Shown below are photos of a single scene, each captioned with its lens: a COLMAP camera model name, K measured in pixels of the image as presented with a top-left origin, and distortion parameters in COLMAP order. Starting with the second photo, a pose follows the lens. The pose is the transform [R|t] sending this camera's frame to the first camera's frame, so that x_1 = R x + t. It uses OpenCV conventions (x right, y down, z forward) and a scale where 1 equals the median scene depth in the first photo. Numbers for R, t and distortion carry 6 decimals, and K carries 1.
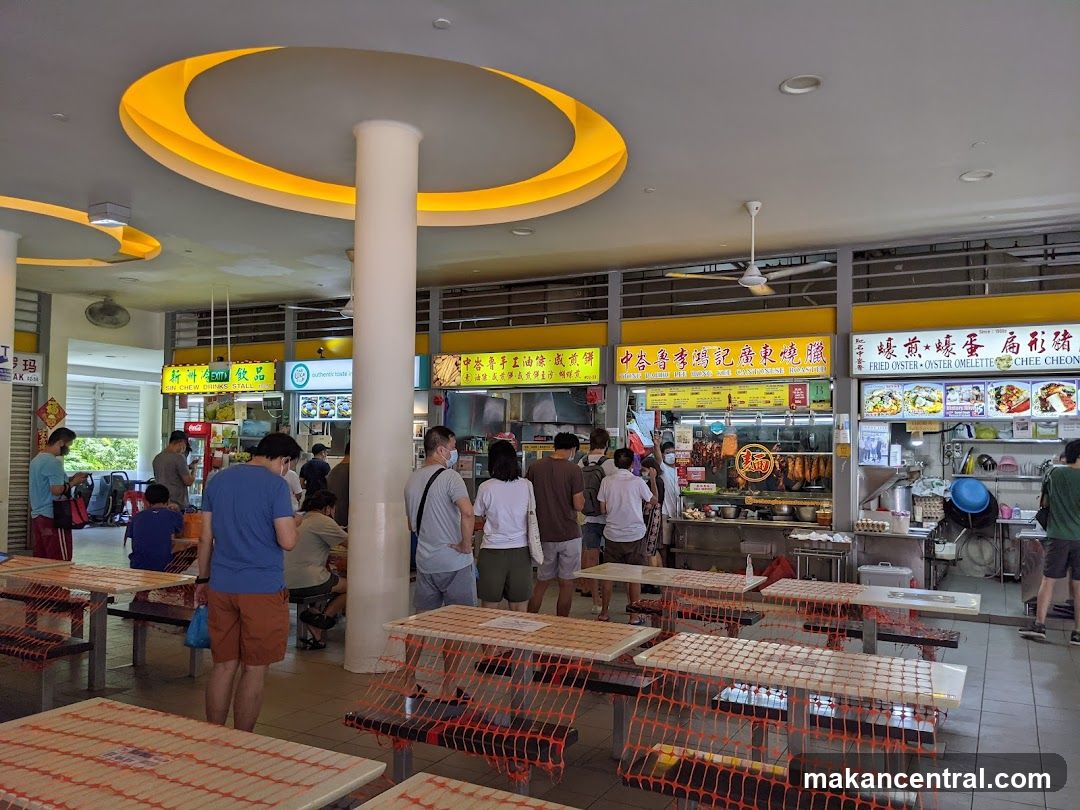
lens RADIAL K [[871.1, 0, 531.1], [0, 871.1, 414.2], [0, 0, 1]] dist [0.040972, -0.067405]
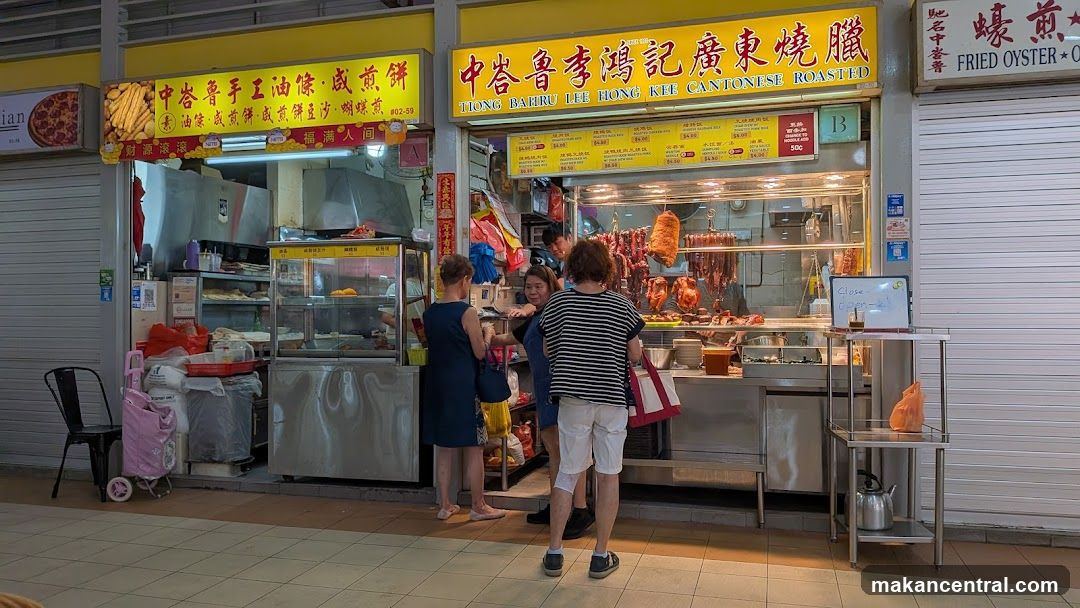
lens RADIAL K [[771.7, 0, 544.9], [0, 771.7, 336.3], [0, 0, 1]] dist [0.039976, -0.060505]
pose [[0.973116, -0.024890, 0.228965, 0.043019], [0.007707, 0.997106, 0.075636, 0.059215], [-0.230185, -0.071838, 0.970492, 0.537319]]
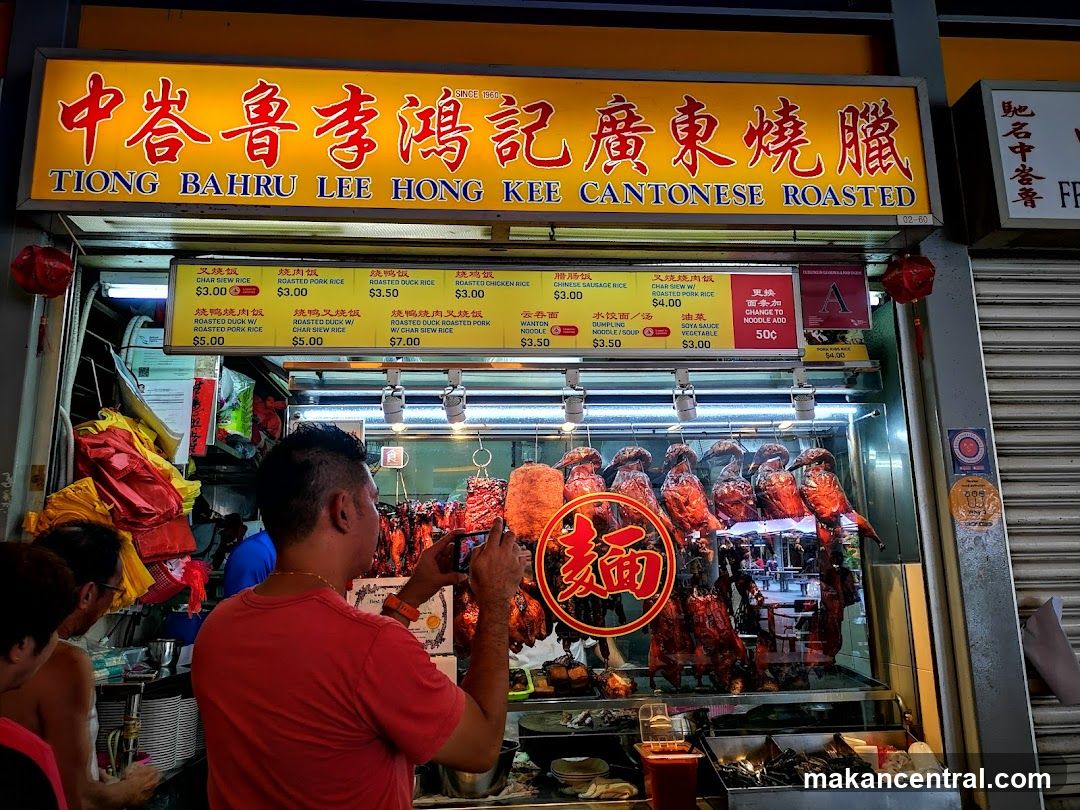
lens RADIAL K [[826.6, 0, 557.6], [0, 826.6, 390.3], [0, 0, 1]] dist [0.057362, -0.050409]
pose [[0.833838, 0.088361, 0.544891, 0.099621], [0.003188, 0.986318, -0.164821, 0.044389], [-0.552000, 0.139171, 0.822148, 0.774550]]
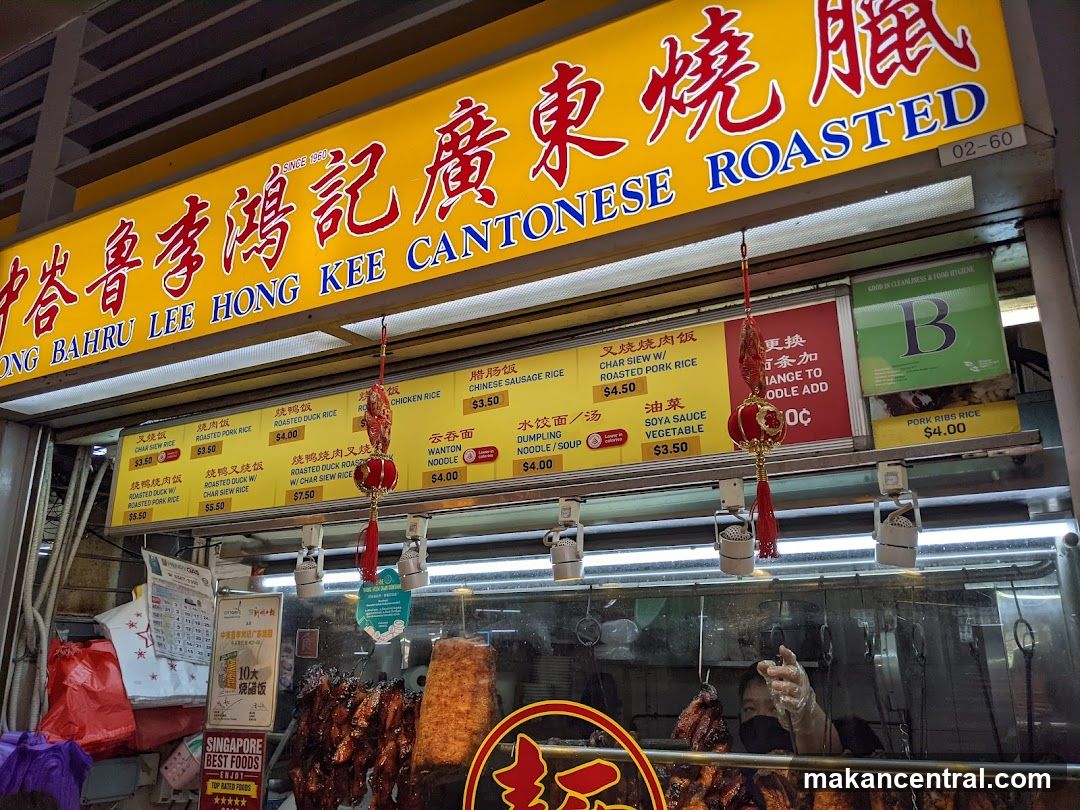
lens RADIAL K [[871.1, 0, 532.6], [0, 871.1, 412.7], [0, 0, 1]] dist [0.040972, -0.067405]
pose [[0.999925, -0.010793, -0.005761, 0.246137], [0.009116, 0.971320, -0.237601, 0.019945], [0.008160, 0.237530, 0.971346, 0.801100]]
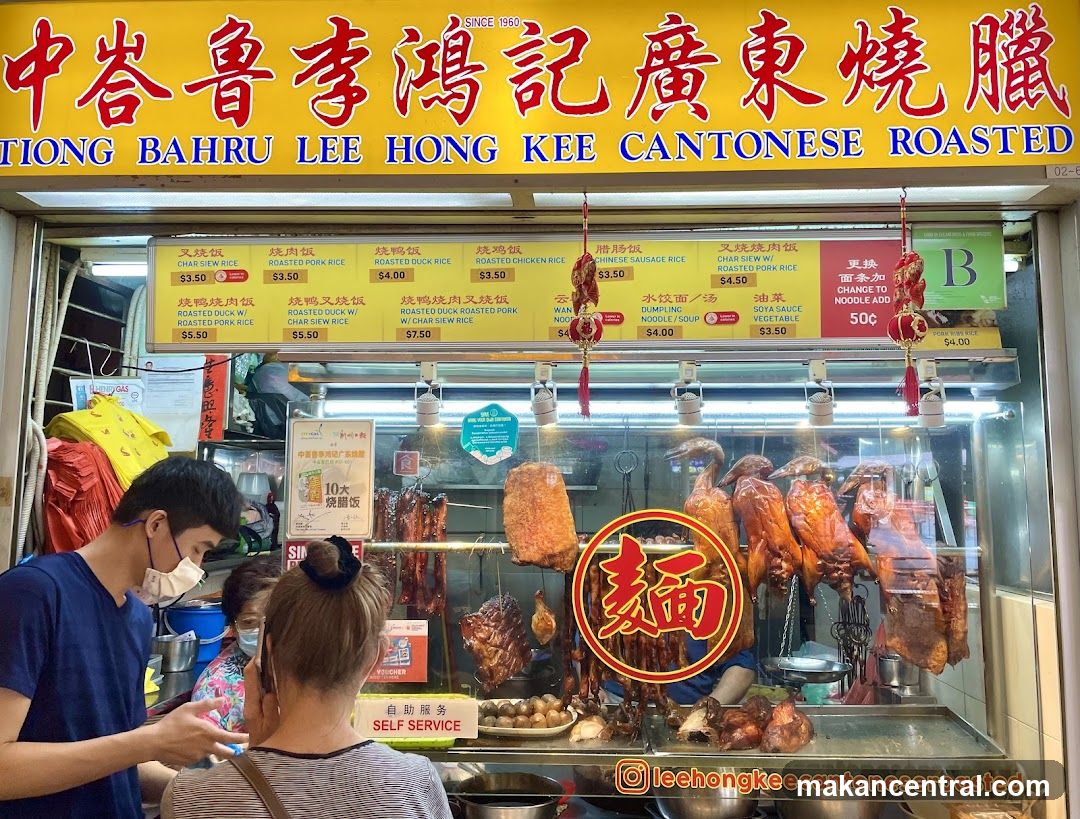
lens RADIAL K [[878.4, 0, 554.0], [0, 878.4, 413.5], [0, 0, 1]] dist [0.076050, -0.097759]
pose [[0.892998, 0.040018, 0.448278, 0.127482], [-0.013955, 0.998022, -0.061294, 0.023012], [-0.449844, 0.048479, 0.891790, 0.789261]]
